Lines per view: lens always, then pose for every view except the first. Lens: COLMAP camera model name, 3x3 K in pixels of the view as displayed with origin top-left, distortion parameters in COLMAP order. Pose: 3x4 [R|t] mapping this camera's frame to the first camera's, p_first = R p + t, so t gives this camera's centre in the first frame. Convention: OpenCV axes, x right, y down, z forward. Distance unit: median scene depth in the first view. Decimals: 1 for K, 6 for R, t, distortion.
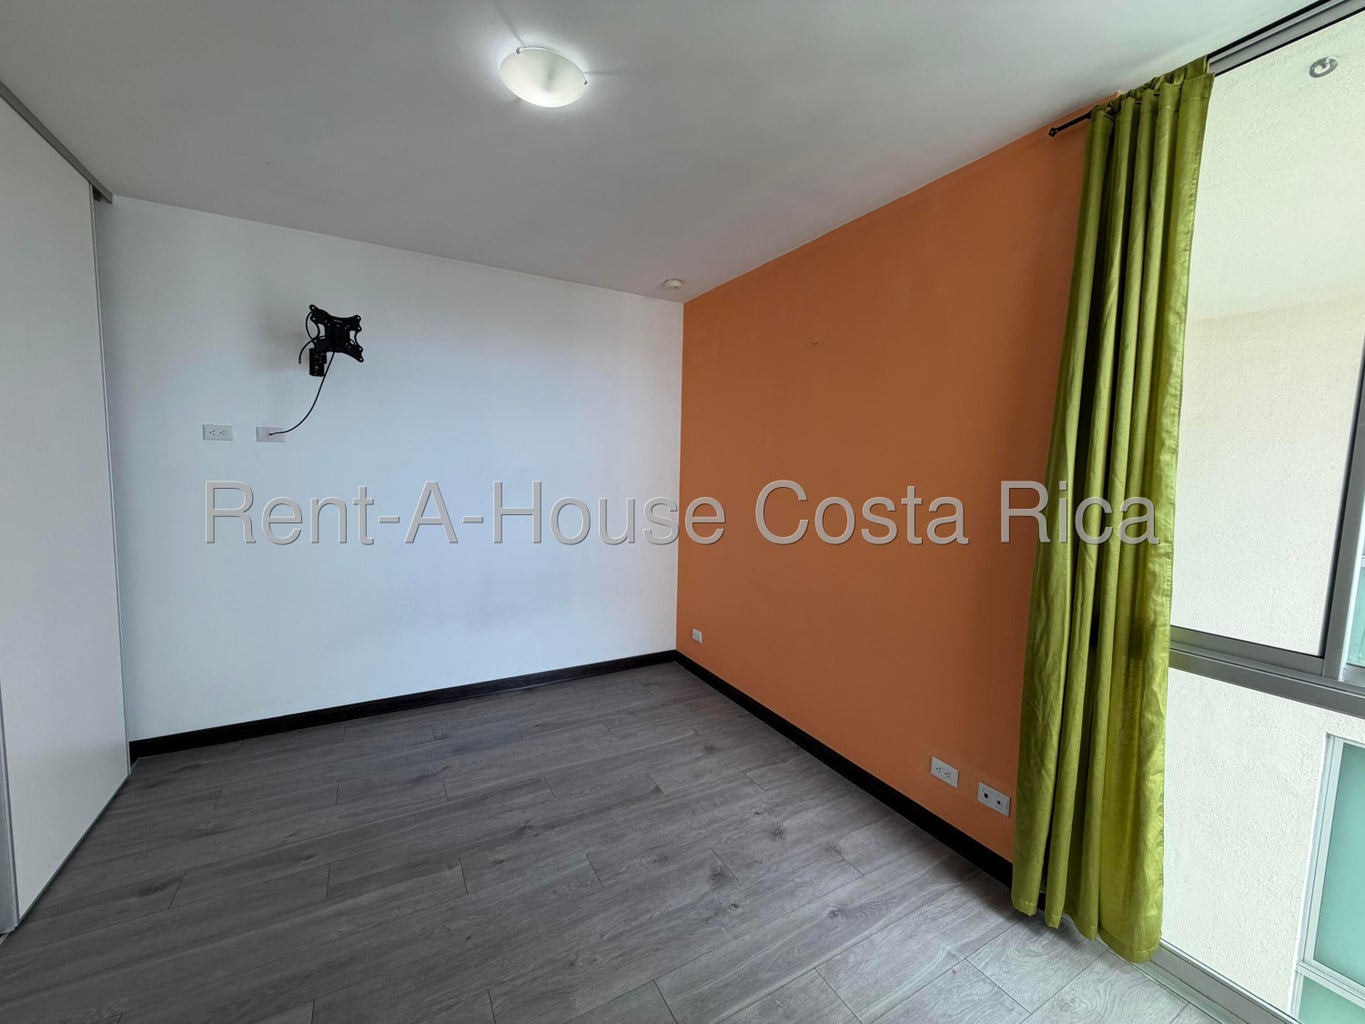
lens RADIAL K [[542.3, 0, 679.9], [0, 542.3, 509.3], [0, 0, 1]] dist [0.000386, 0.000360]
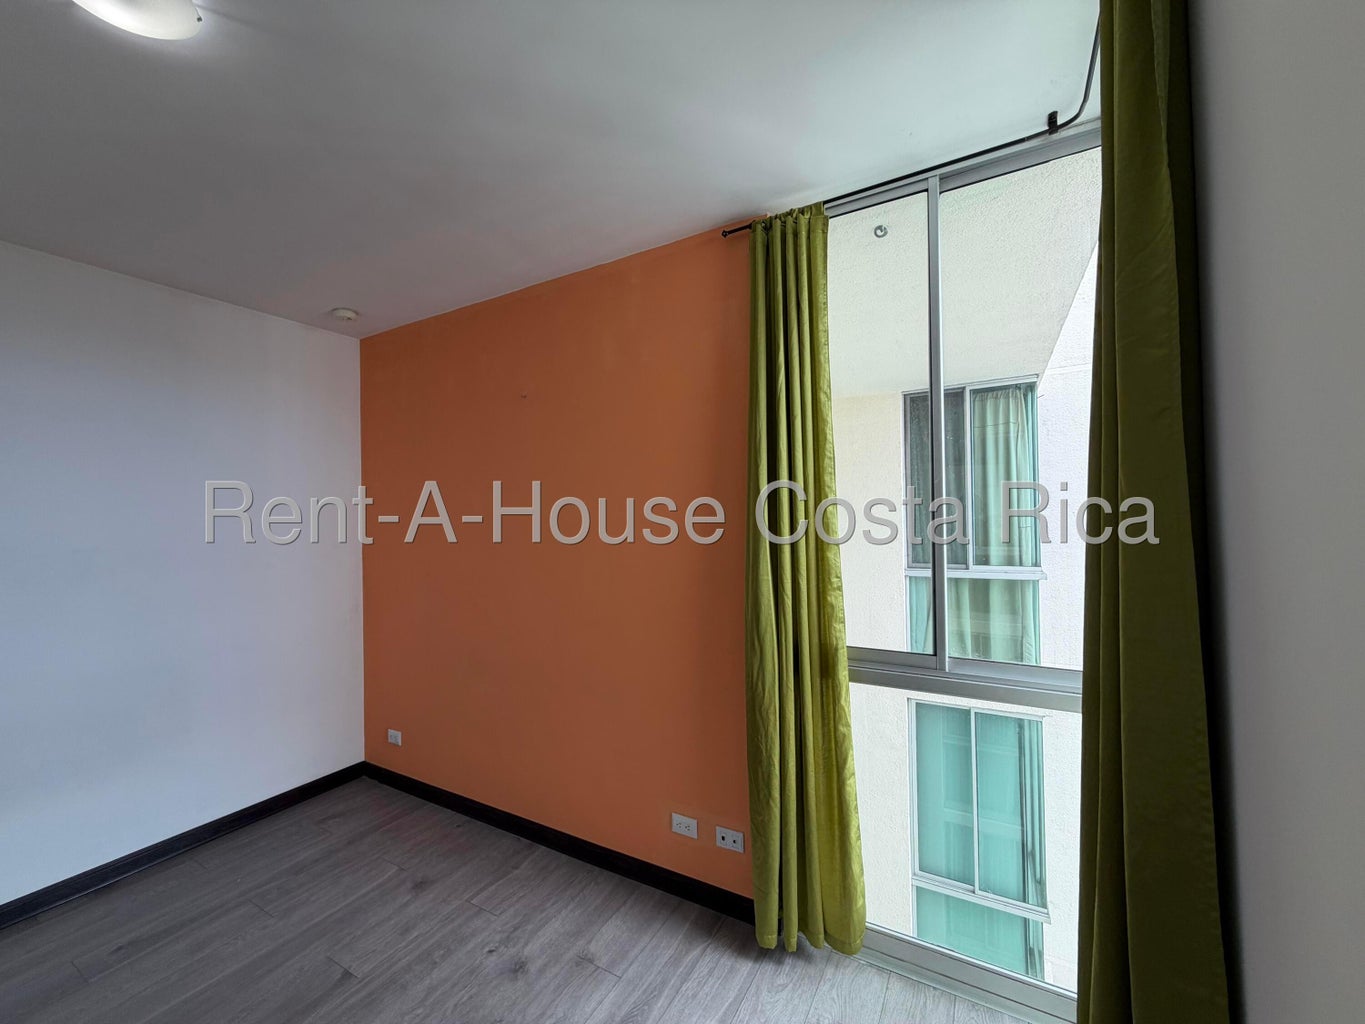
lens RADIAL K [[542.3, 0, 679.9], [0, 542.3, 509.3], [0, 0, 1]] dist [0.000386, 0.000360]
pose [[0.858209, -0.031971, 0.512304, -0.013894], [0.081330, 0.993920, -0.074216, -0.024729], [-0.506817, 0.105358, 0.855591, 0.108760]]
